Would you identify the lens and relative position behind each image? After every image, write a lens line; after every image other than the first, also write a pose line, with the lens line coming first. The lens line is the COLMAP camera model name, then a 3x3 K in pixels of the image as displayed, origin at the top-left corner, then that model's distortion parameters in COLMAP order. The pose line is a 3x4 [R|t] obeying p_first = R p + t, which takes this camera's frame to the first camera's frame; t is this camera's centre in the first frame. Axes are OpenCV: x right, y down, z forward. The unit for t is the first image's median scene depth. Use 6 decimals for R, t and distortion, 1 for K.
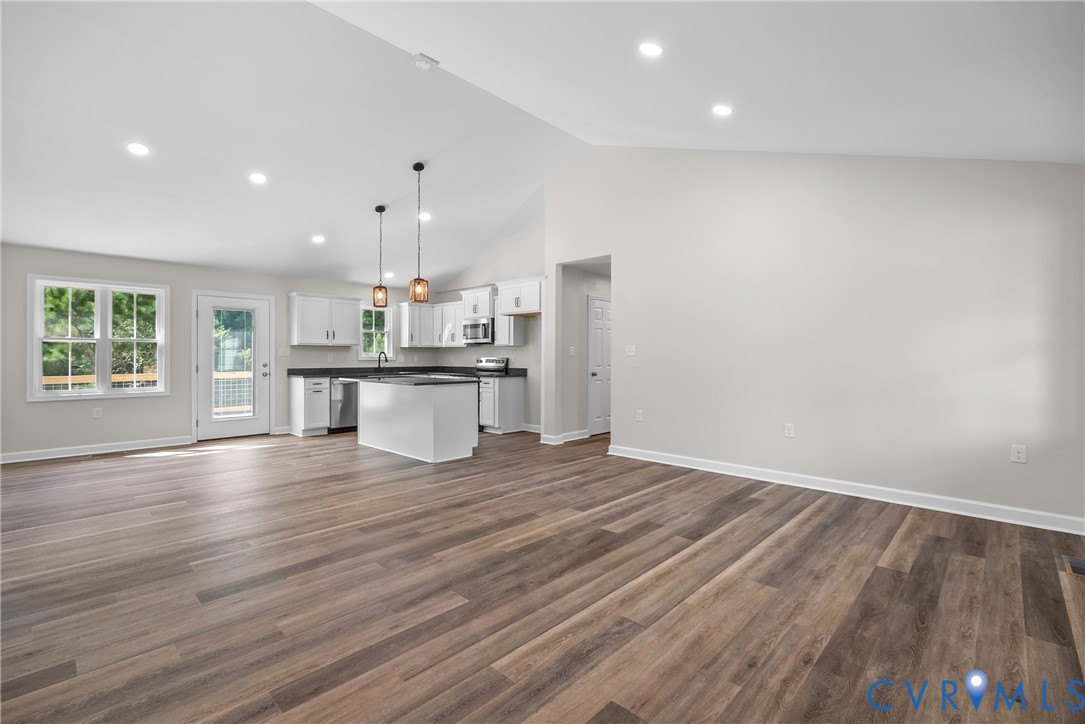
lens RADIAL K [[486.5, 0, 547.4], [0, 486.5, 356.1], [0, 0, 1]] dist [-0.005148, -0.000269]
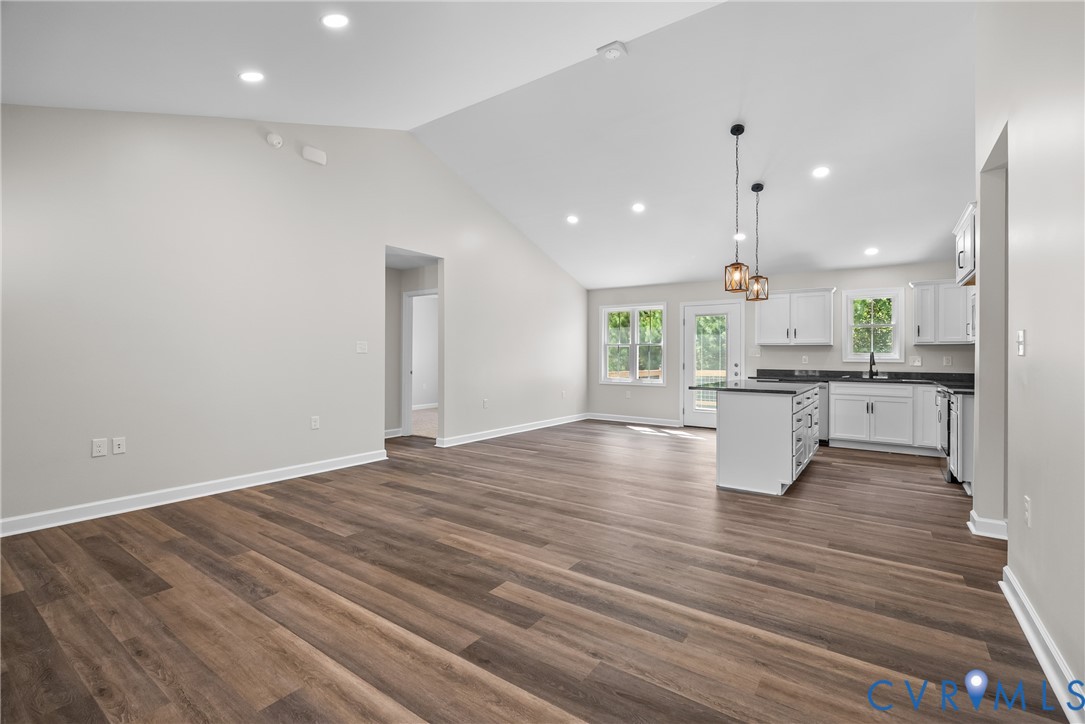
lens RADIAL K [[486.5, 0, 546.4], [0, 486.5, 350.6], [0, 0, 1]] dist [-0.005148, -0.000269]
pose [[0.139270, -0.009950, -0.990204, 0.698009], [-0.005824, 0.999924, -0.010867, 0.001767], [0.990237, 0.007281, 0.139202, 0.763057]]
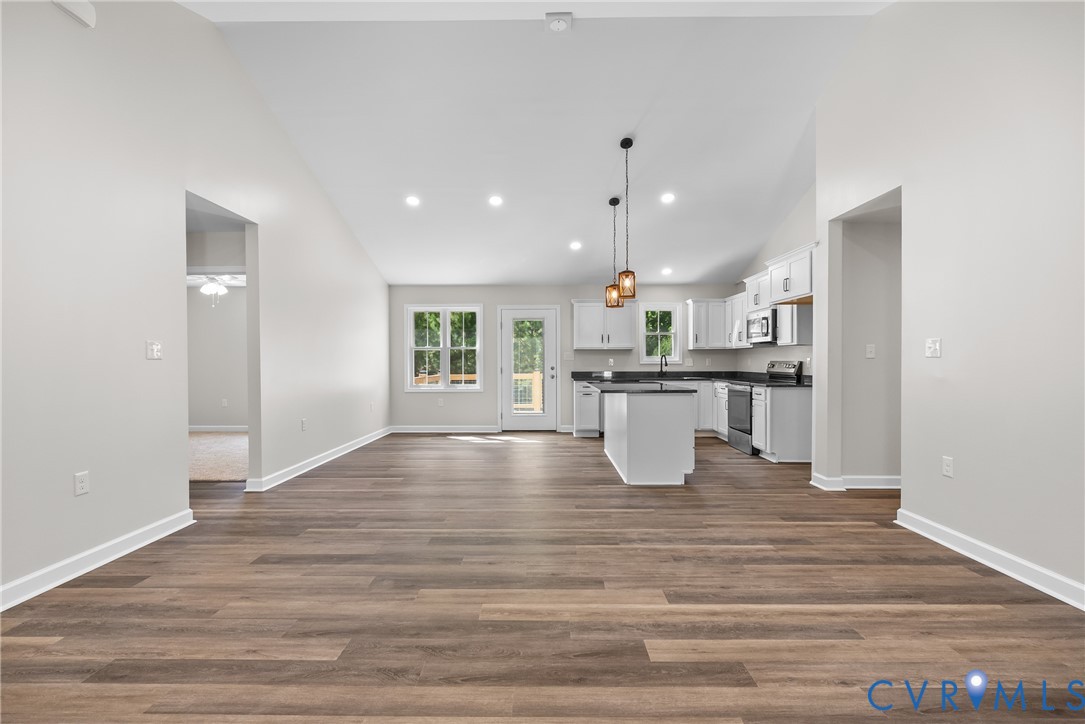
lens RADIAL K [[486.5, 0, 544.0], [0, 486.5, 364.5], [0, 0, 1]] dist [-0.005148, -0.000269]
pose [[0.679206, 0.003203, -0.733941, 0.377833], [0.004219, 0.999957, 0.008267, 0.000995], [0.733936, -0.008711, 0.679163, 0.397217]]
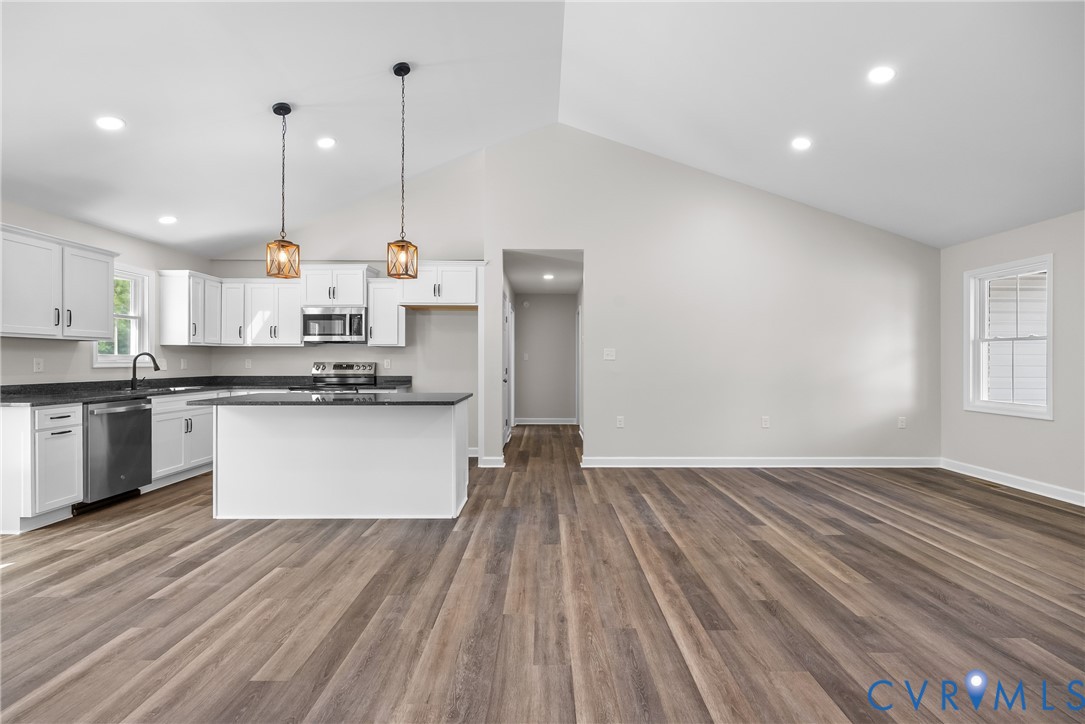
lens RADIAL K [[486.5, 0, 548.3], [0, 486.5, 365.1], [0, 0, 1]] dist [-0.005148, -0.000269]
pose [[0.725944, -0.005483, 0.687731, -0.772101], [0.000870, 0.999975, 0.007054, 0.003690], [-0.687753, -0.004523, 0.725931, 0.539768]]
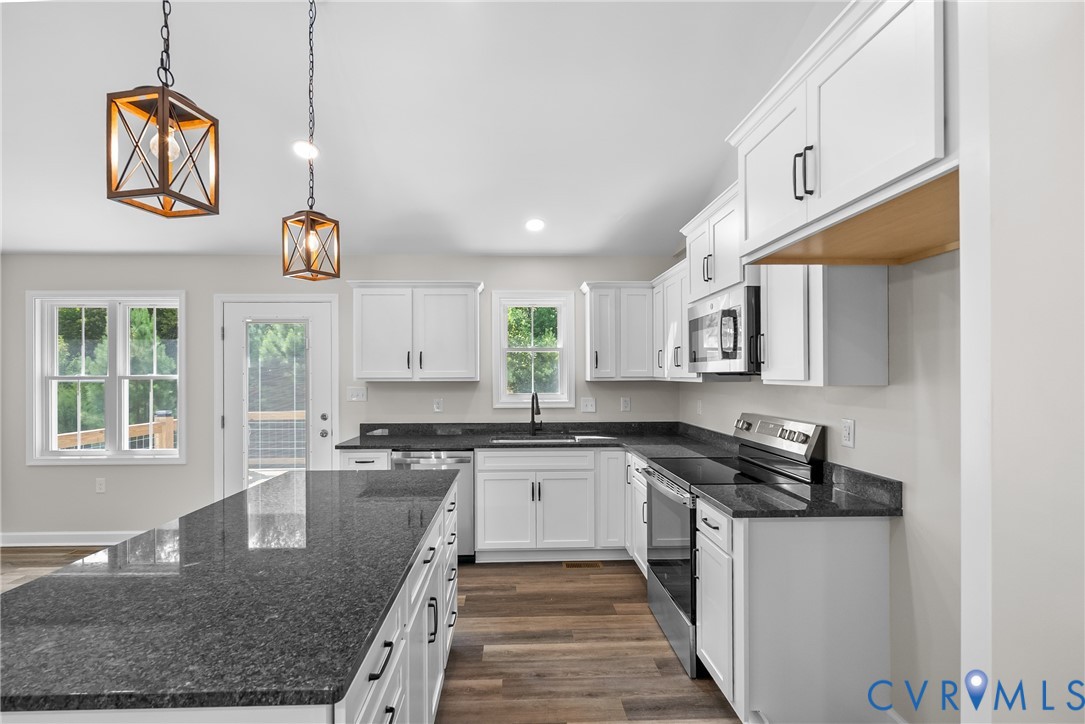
lens RADIAL K [[486.5, 0, 537.4], [0, 486.5, 375.8], [0, 0, 1]] dist [-0.005148, -0.000269]
pose [[0.715001, -0.002330, -0.699120, -0.008273], [0.004445, 0.999989, 0.001214, -0.050306], [0.699110, -0.003975, 0.715003, 1.318920]]
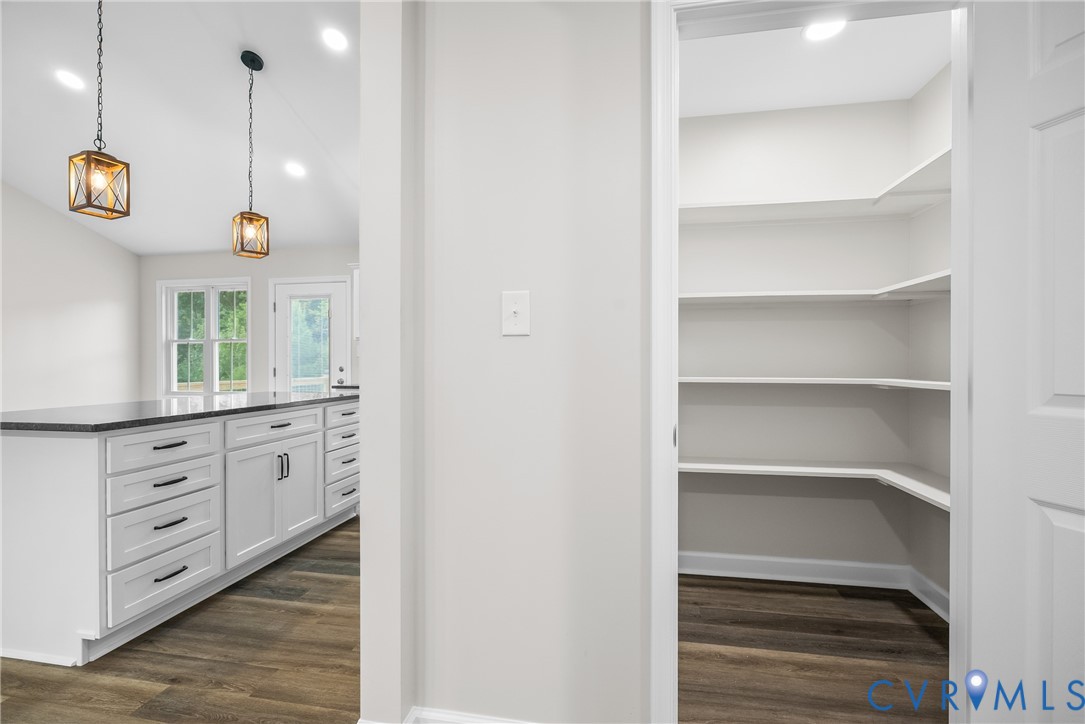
lens RADIAL K [[486.5, 0, 552.4], [0, 486.5, 376.7], [0, 0, 1]] dist [-0.005148, -0.000269]
pose [[0.536371, 0.022377, -0.843686, 0.364217], [0.001132, 0.999628, 0.027233, 0.017067], [0.843982, -0.015562, 0.536146, 1.502778]]
